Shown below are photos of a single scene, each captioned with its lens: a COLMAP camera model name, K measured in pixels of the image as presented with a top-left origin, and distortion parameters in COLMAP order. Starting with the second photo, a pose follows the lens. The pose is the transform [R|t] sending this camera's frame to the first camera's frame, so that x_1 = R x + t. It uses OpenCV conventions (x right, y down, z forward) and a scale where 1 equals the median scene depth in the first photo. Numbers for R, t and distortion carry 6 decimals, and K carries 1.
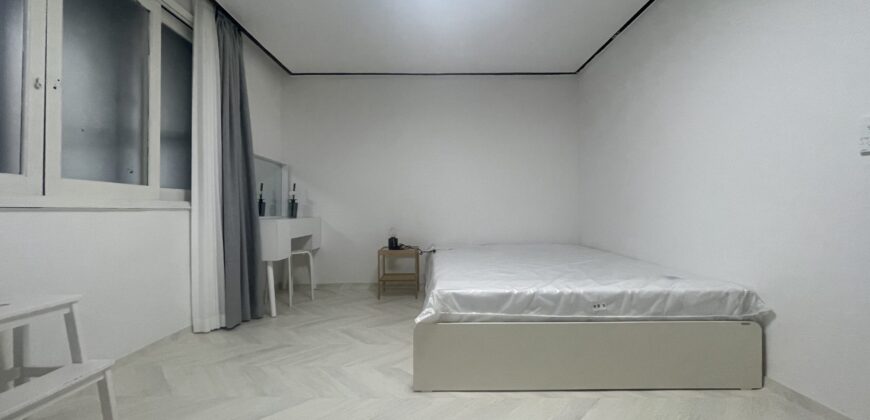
lens RADIAL K [[351.8, 0, 435.0], [0, 351.8, 210.0], [0, 0, 1]] dist [-0.001604, -0.000250]
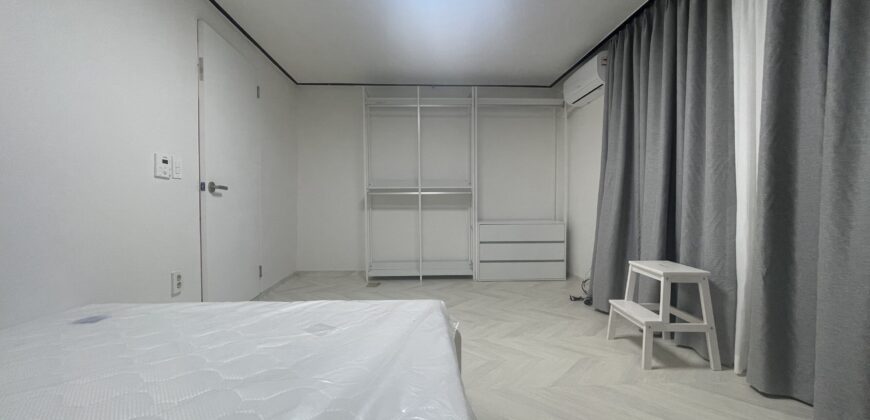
lens RADIAL K [[351.8, 0, 435.0], [0, 351.8, 210.0], [0, 0, 1]] dist [-0.001604, -0.000250]
pose [[-0.999433, 0.007288, -0.032862, 0.034205], [0.006875, 0.999896, 0.012663, -0.018272], [0.032951, 0.012430, -0.999380, 1.927710]]
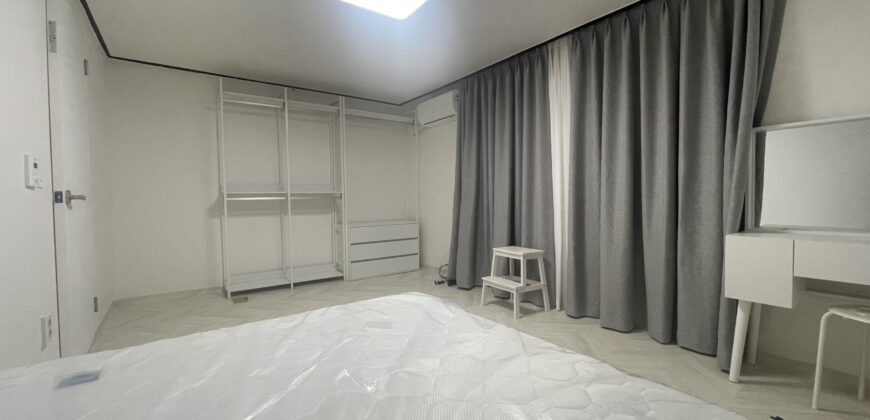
lens RADIAL K [[351.8, 0, 435.0], [0, 351.8, 210.0], [0, 0, 1]] dist [-0.001604, -0.000250]
pose [[-0.815091, 0.031919, -0.578454, 0.593113], [0.021103, 0.999454, 0.025414, -0.063543], [0.578949, 0.008507, -0.815319, 1.977302]]
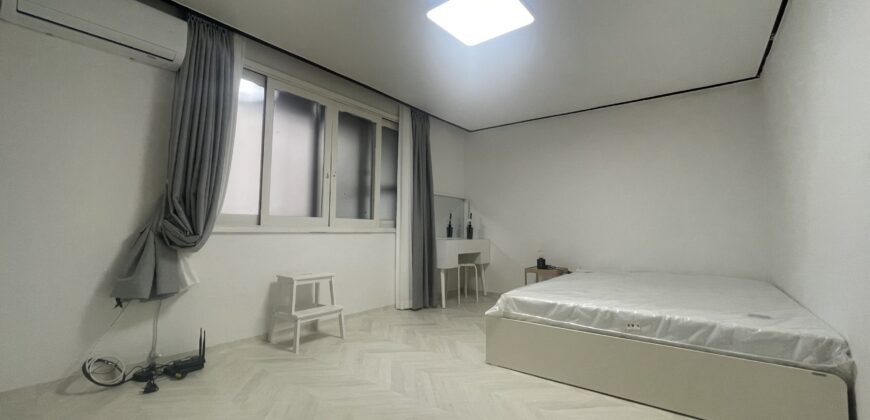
lens RADIAL K [[351.8, 0, 435.0], [0, 351.8, 210.0], [0, 0, 1]] dist [-0.001604, -0.000250]
pose [[0.799045, -0.023170, -0.600825, 0.638838], [-0.011114, 0.998517, -0.053287, -0.031872], [0.601168, 0.049256, 0.797603, -0.303951]]
